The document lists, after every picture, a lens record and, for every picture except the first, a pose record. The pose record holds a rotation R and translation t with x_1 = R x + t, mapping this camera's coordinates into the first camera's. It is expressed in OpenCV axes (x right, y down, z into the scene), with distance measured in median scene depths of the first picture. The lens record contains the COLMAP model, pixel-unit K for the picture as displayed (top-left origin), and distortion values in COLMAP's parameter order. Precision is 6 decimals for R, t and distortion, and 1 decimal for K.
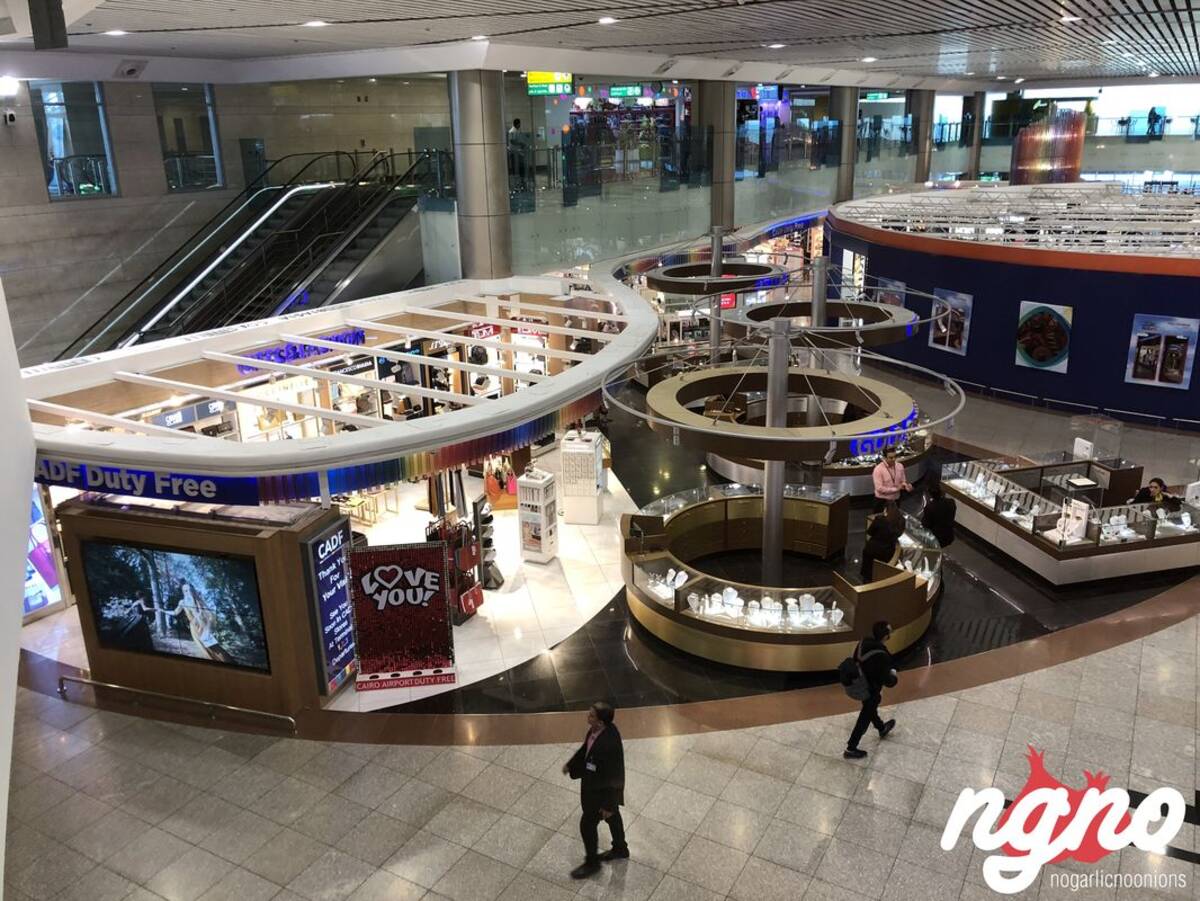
lens RADIAL K [[980.2, 0, 596.1], [0, 980.2, 437.8], [0, 0, 1]] dist [0.042101, -0.054923]
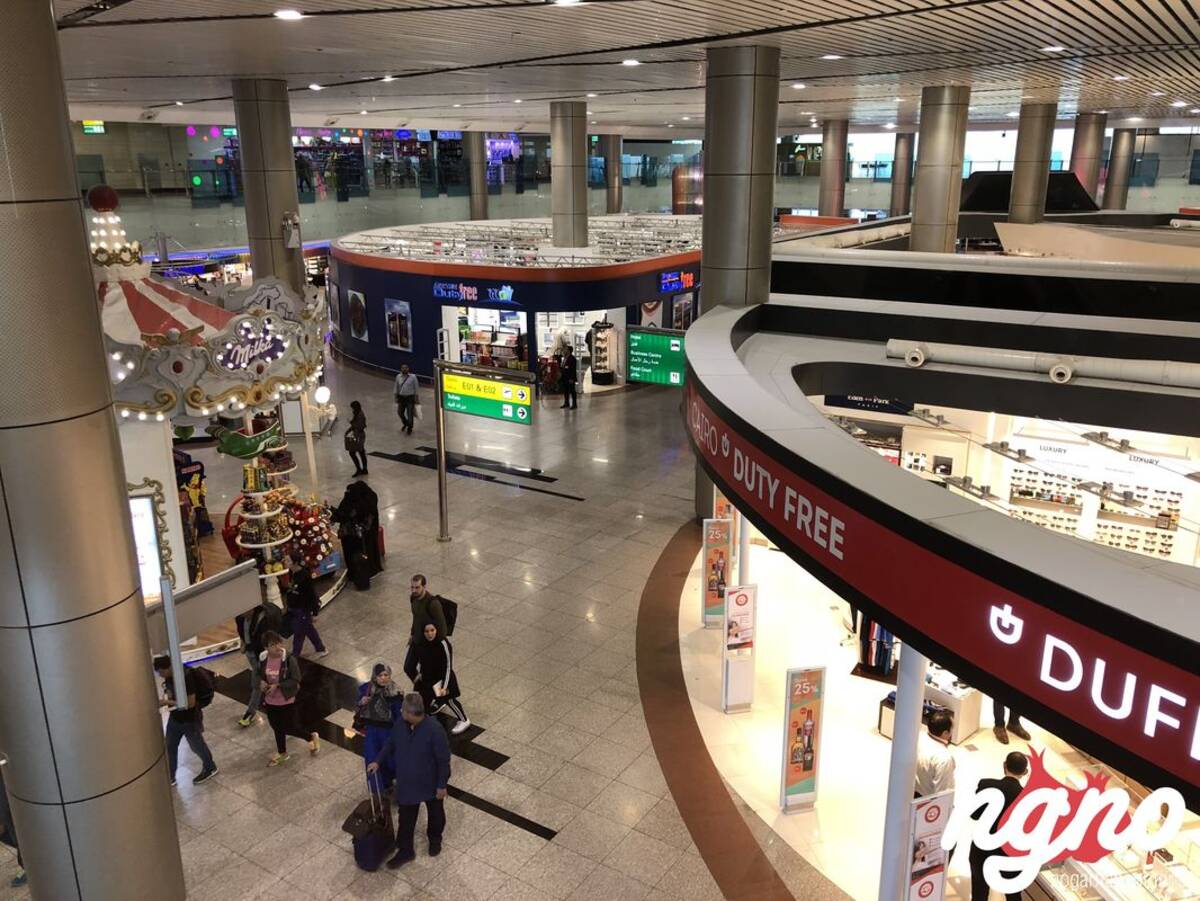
lens RADIAL K [[980.2, 0, 604.0], [0, 980.2, 450.1], [0, 0, 1]] dist [0.042101, -0.054923]
pose [[0.997900, 0.036399, -0.053573, 1.965941], [-0.037414, 0.999137, -0.018066, 0.221553], [0.052869, 0.020032, 0.998400, -0.819404]]
